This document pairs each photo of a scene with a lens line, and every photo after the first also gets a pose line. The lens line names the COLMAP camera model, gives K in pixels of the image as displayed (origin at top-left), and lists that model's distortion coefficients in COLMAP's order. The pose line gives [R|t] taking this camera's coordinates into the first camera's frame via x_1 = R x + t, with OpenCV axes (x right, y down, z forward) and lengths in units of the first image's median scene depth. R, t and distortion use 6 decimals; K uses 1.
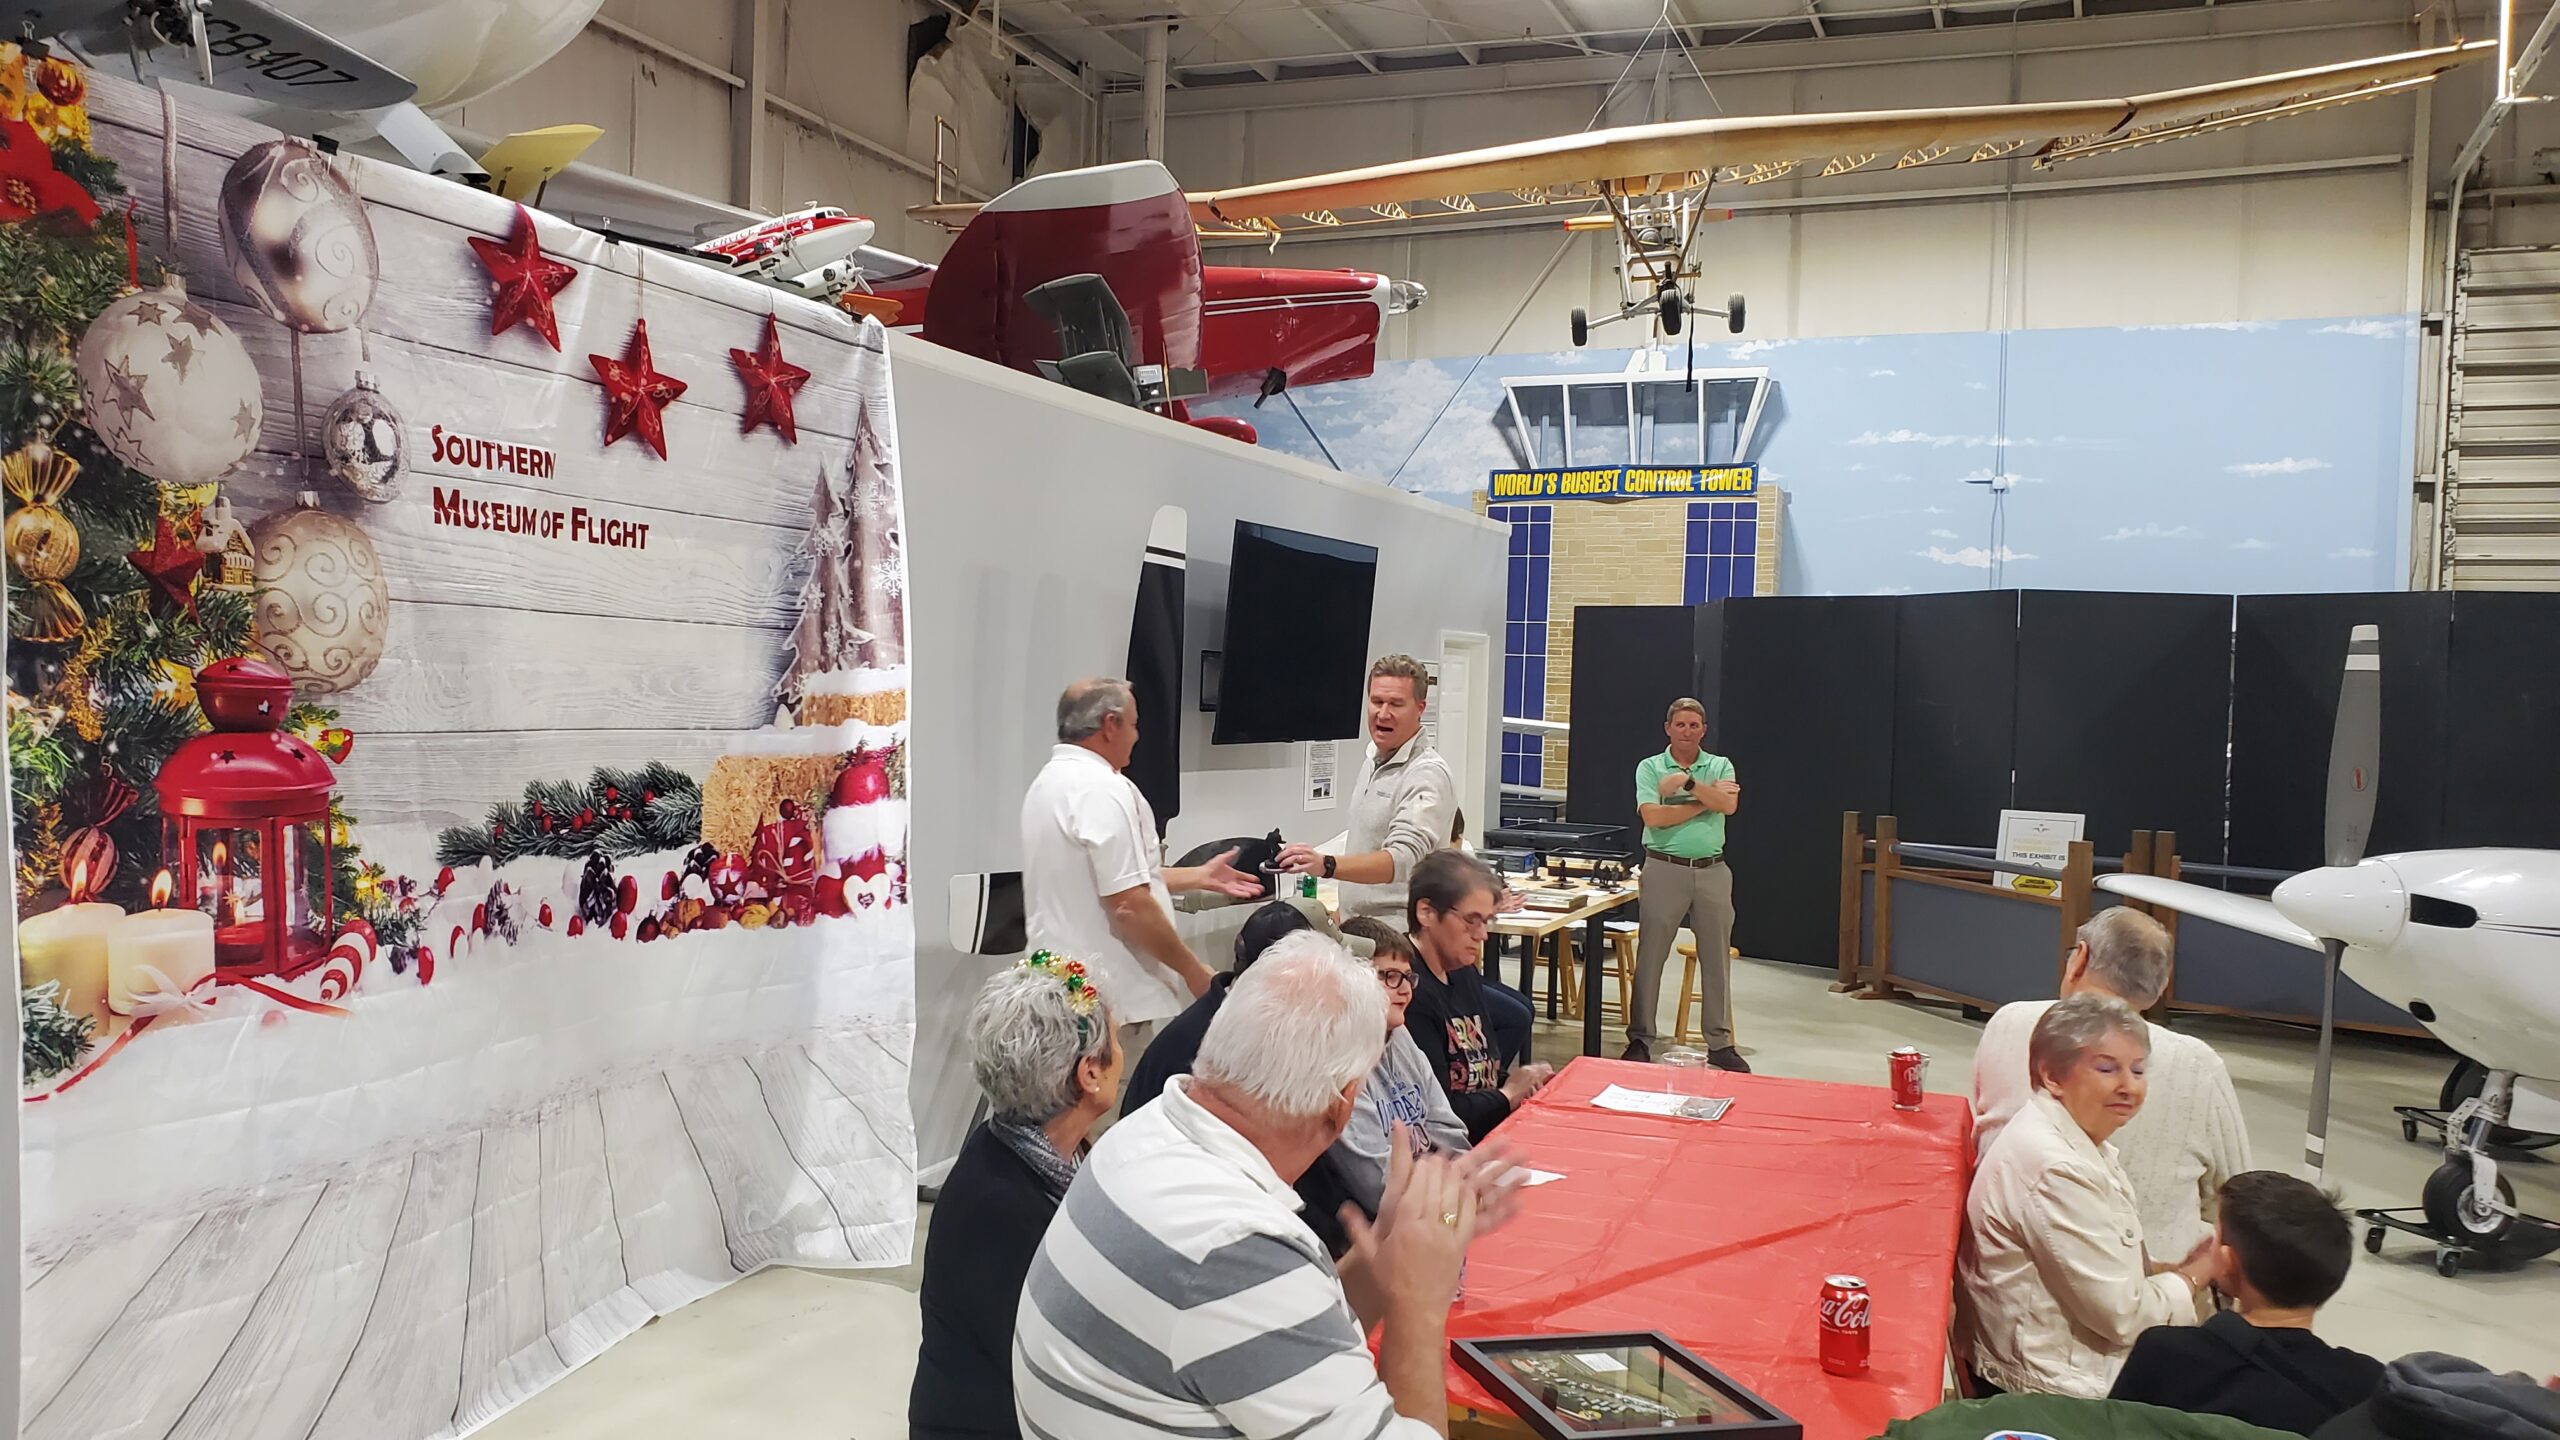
lens RADIAL K [[2025.2, 0, 1244.1], [0, 2025.2, 715.6], [0, 0, 1]] dist [0.061988, -0.032407]
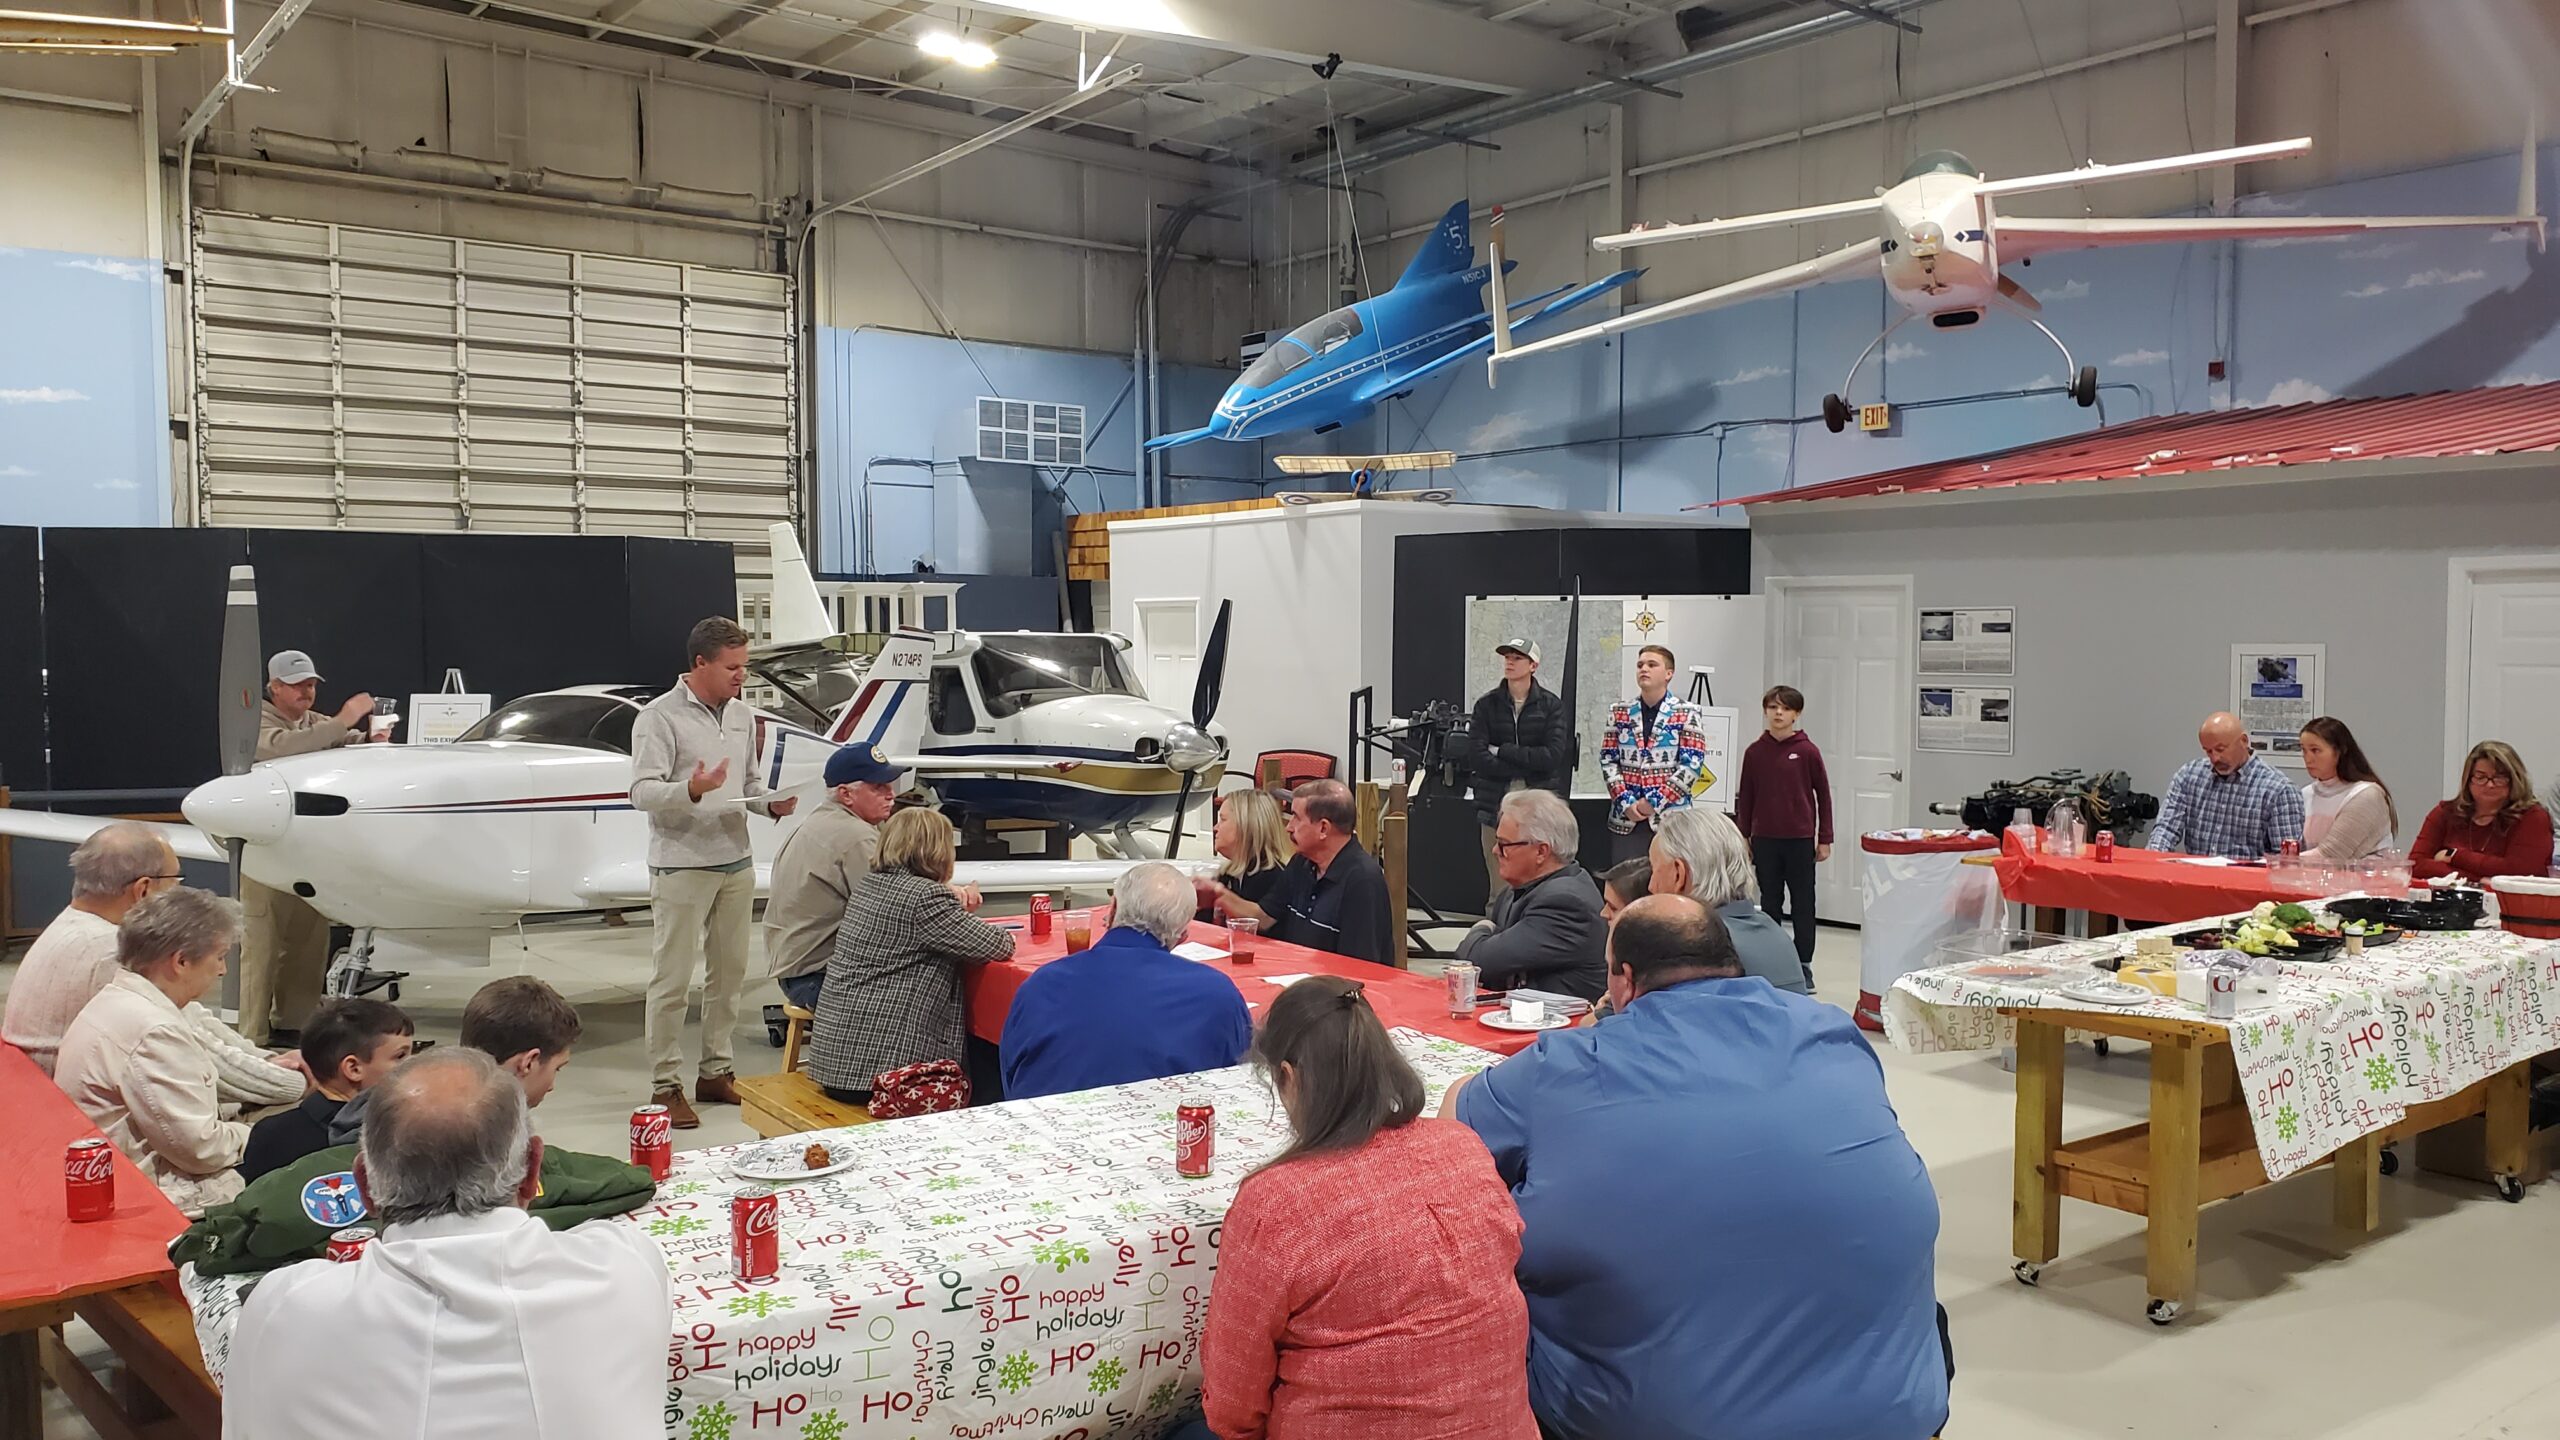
lens RADIAL K [[2025.2, 0, 1289.3], [0, 2025.2, 765.0], [0, 0, 1]] dist [0.061988, -0.032407]
pose [[0.500181, -0.089060, 0.861329, -0.090272], [0.033522, 0.995943, 0.083512, -0.004885], [-0.865272, -0.012898, 0.501137, -0.050580]]
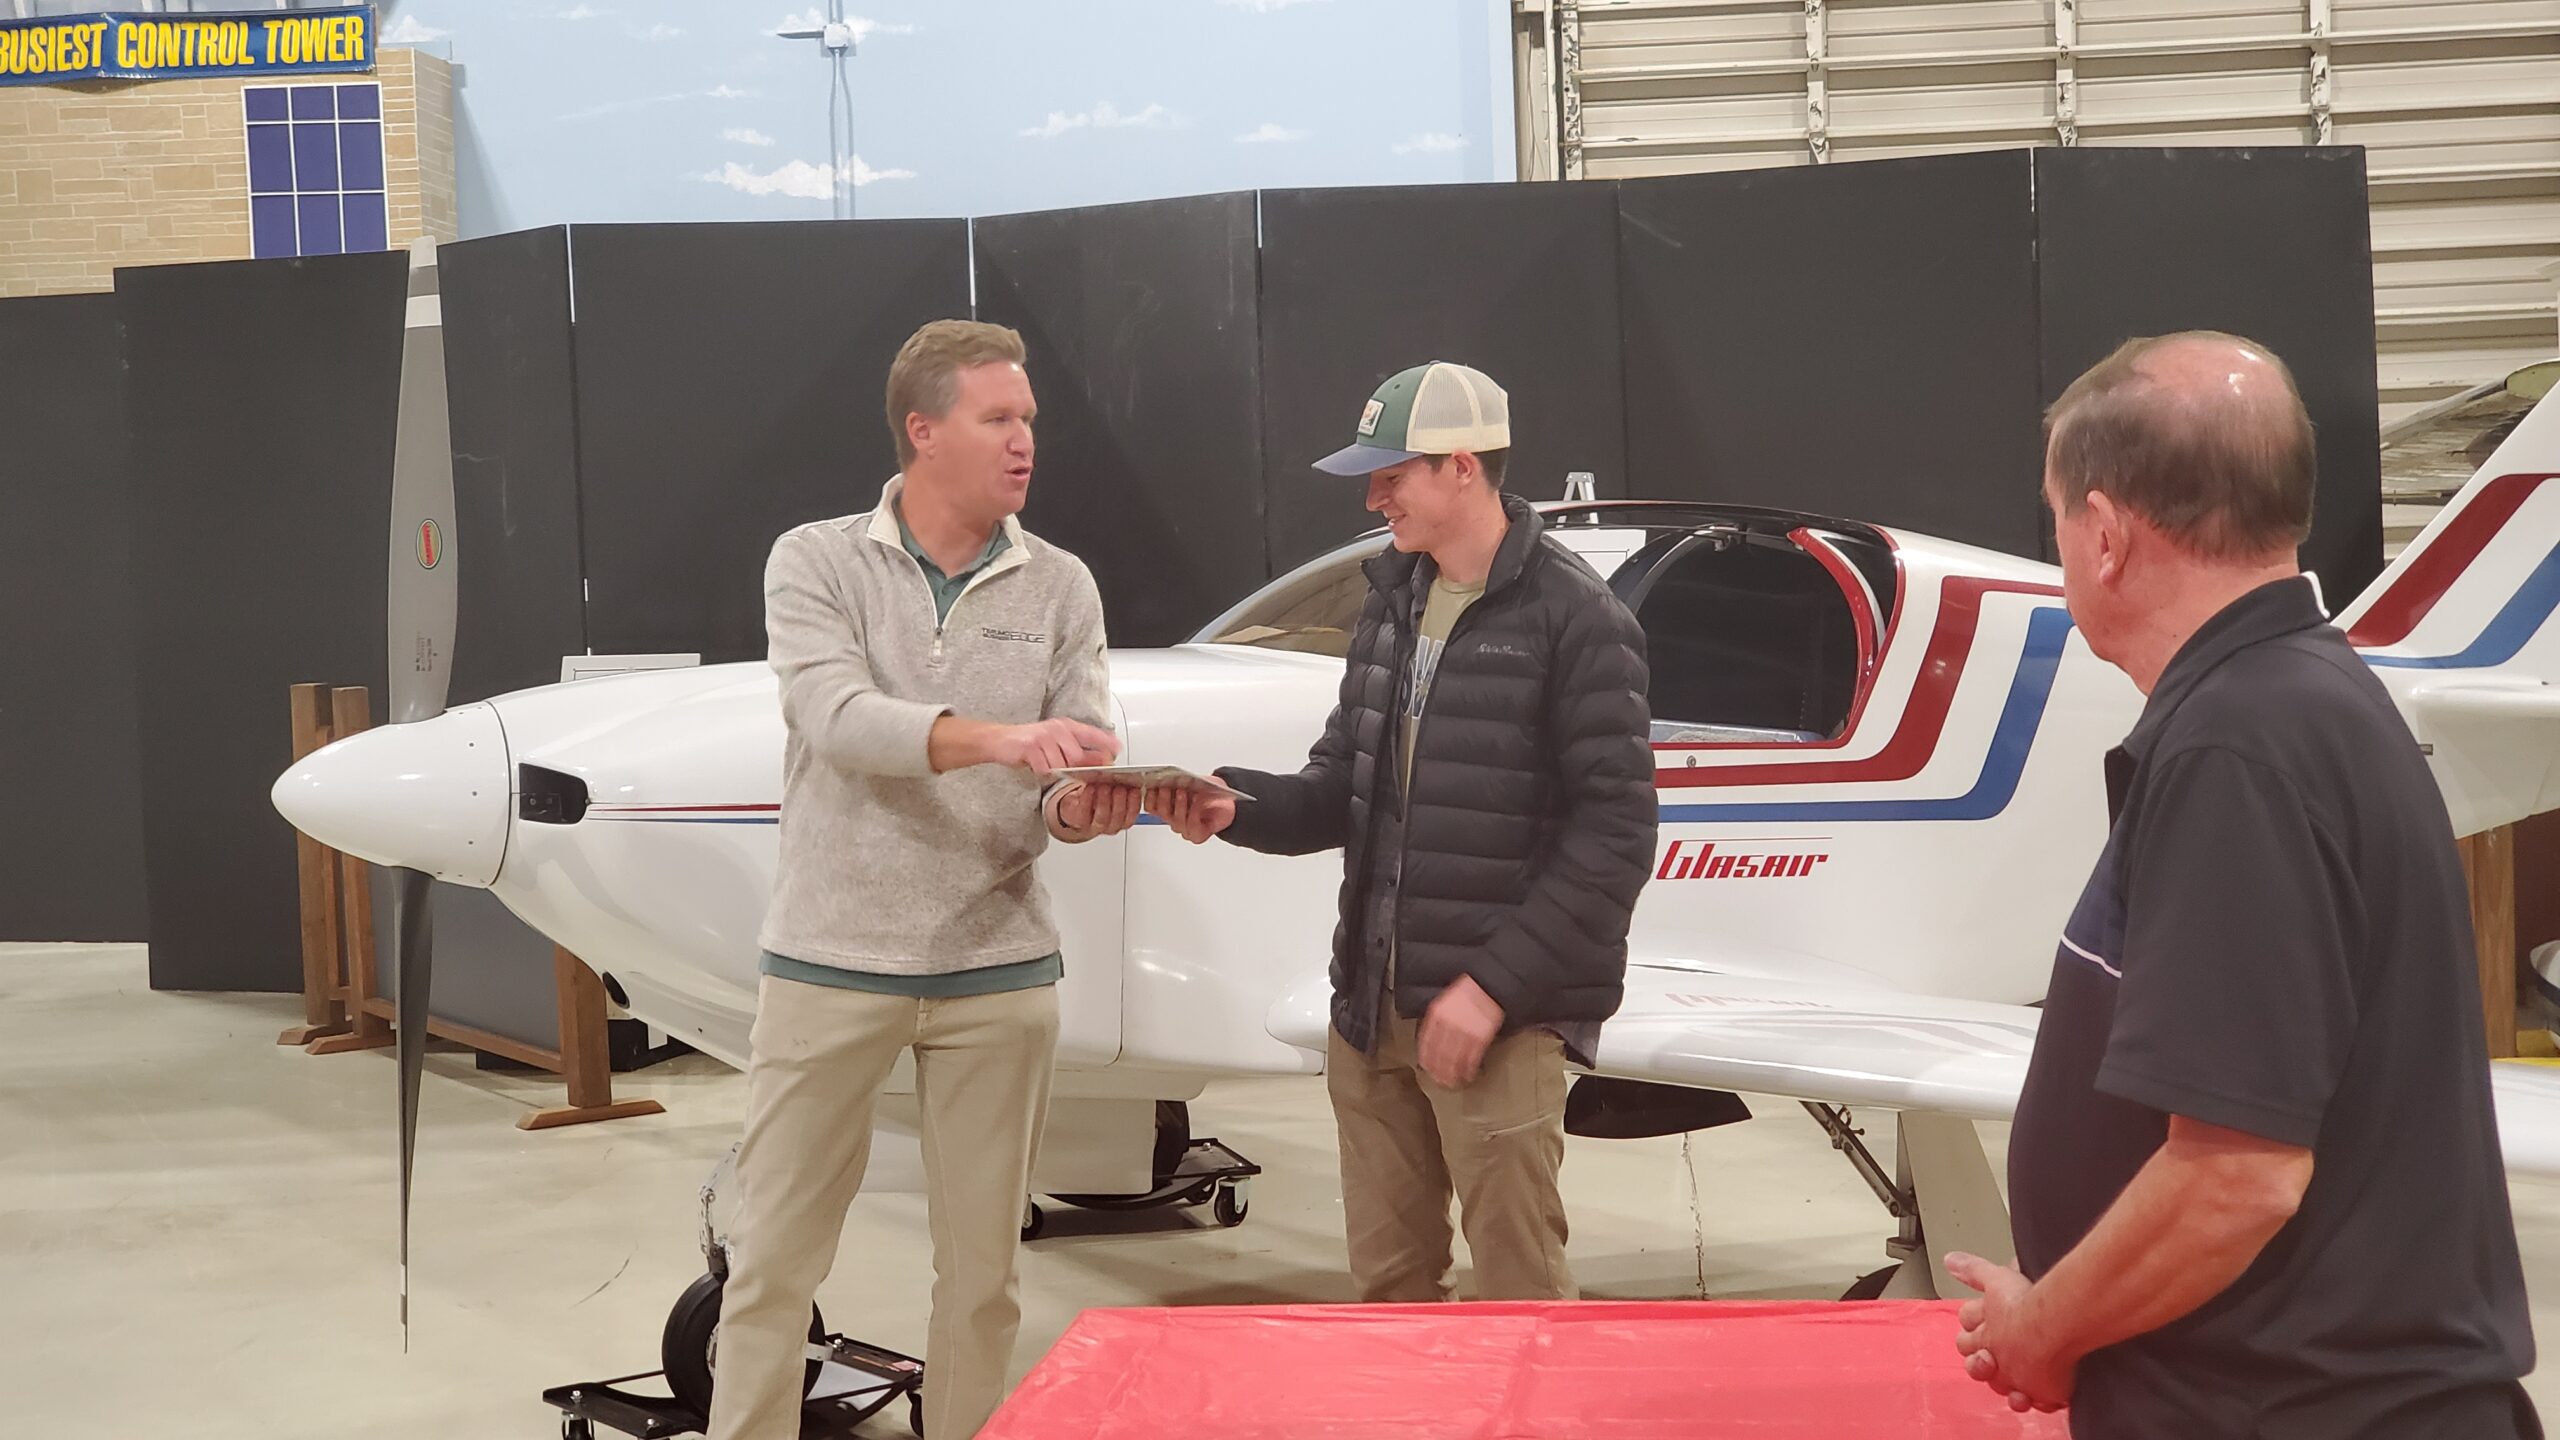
lens RADIAL K [[3778.7, 0, 1380.3], [0, 3778.7, 660.8], [0, 0, 1]] dist [0.108278, 0.000000]
pose [[0.953435, -0.079514, 0.290929, 0.262379], [0.069897, 0.996613, 0.043317, 0.018505], [-0.293388, -0.020965, 0.955764, 0.023510]]
